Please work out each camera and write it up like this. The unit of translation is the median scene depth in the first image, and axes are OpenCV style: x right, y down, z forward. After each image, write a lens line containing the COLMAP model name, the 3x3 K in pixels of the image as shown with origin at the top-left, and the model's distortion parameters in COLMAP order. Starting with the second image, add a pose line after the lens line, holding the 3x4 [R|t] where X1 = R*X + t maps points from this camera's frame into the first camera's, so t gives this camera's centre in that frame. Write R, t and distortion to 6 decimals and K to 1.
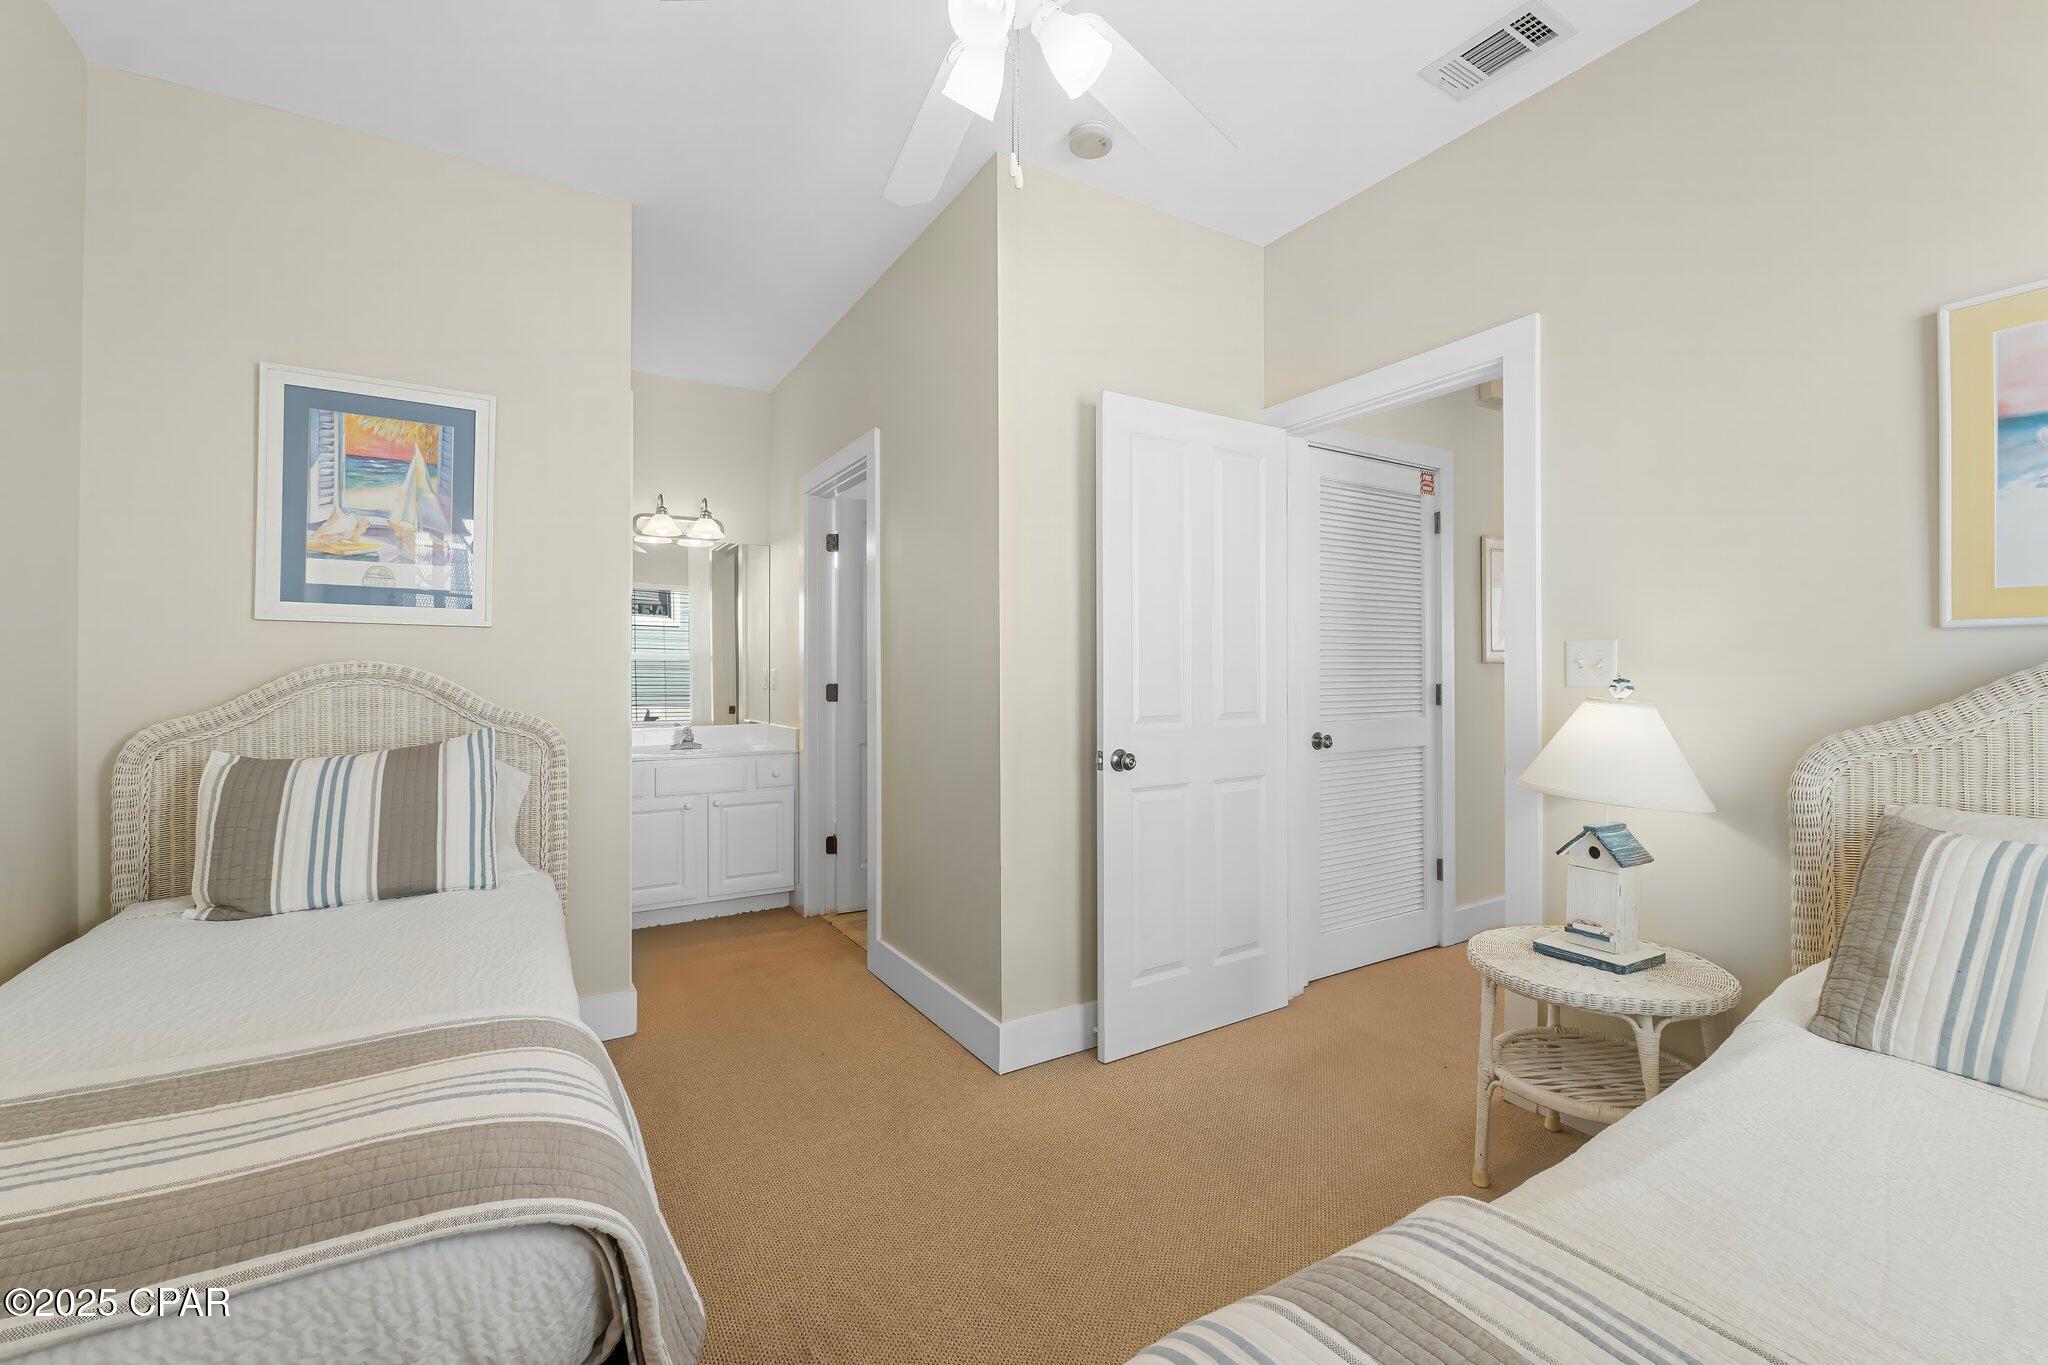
lens RADIAL K [[856.8, 0, 1030.1], [0, 856.8, 670.4], [0, 0, 1]] dist [-0.010356, 0.000458]
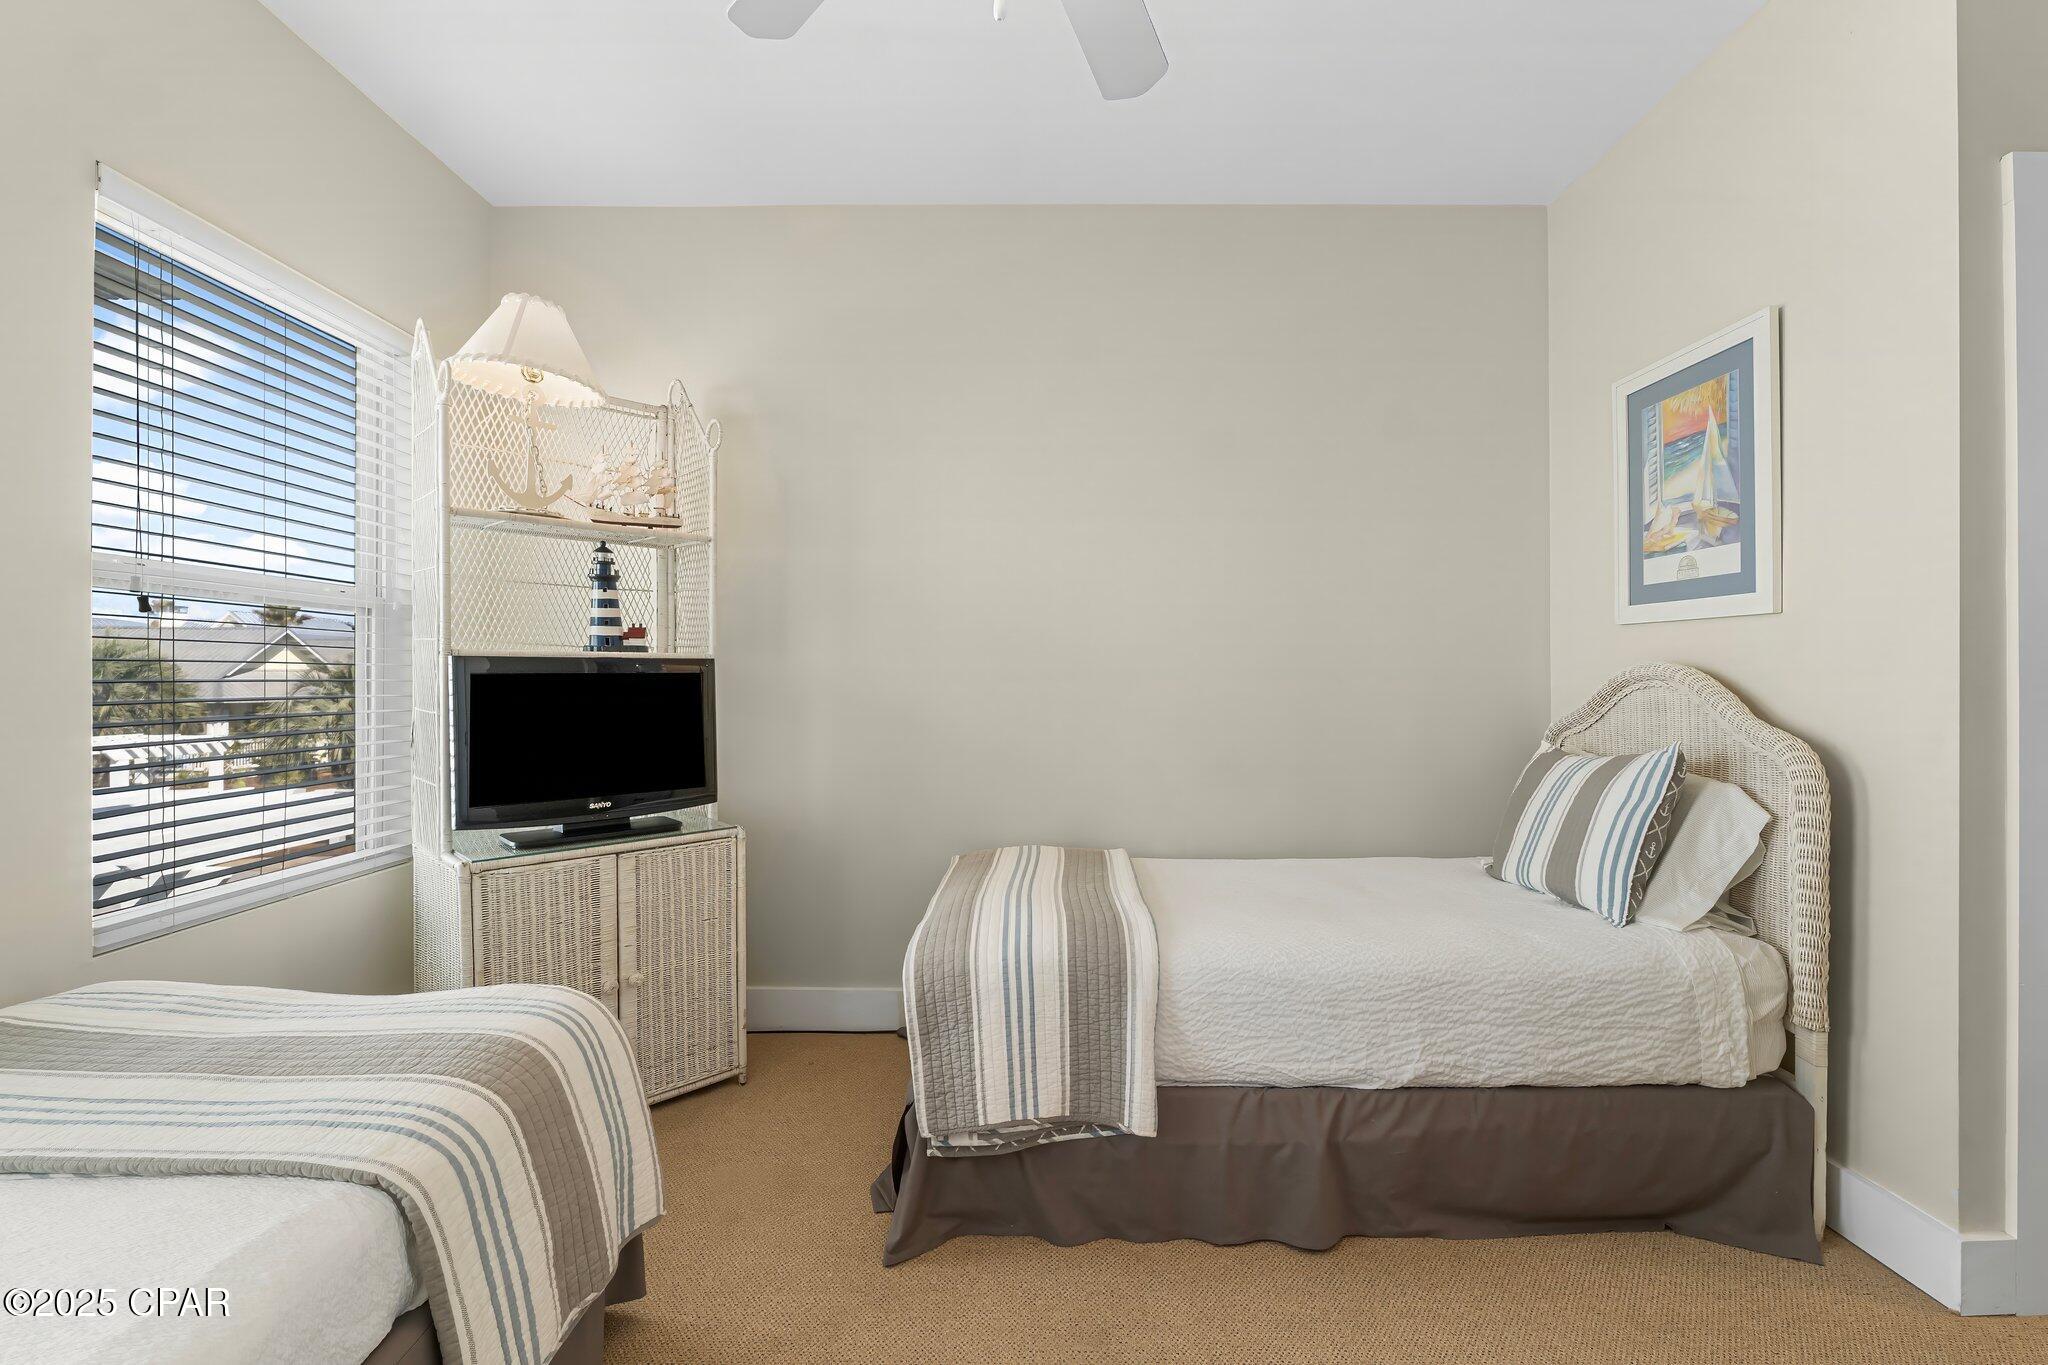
lens RADIAL K [[856.8, 0, 1030.1], [0, 856.8, 670.4], [0, 0, 1]] dist [-0.010356, 0.000458]
pose [[-0.524968, -0.001816, -0.851120, 0.371859], [0.003517, 0.999985, -0.004303, -0.000222], [0.851115, -0.005252, -0.524954, 0.890214]]
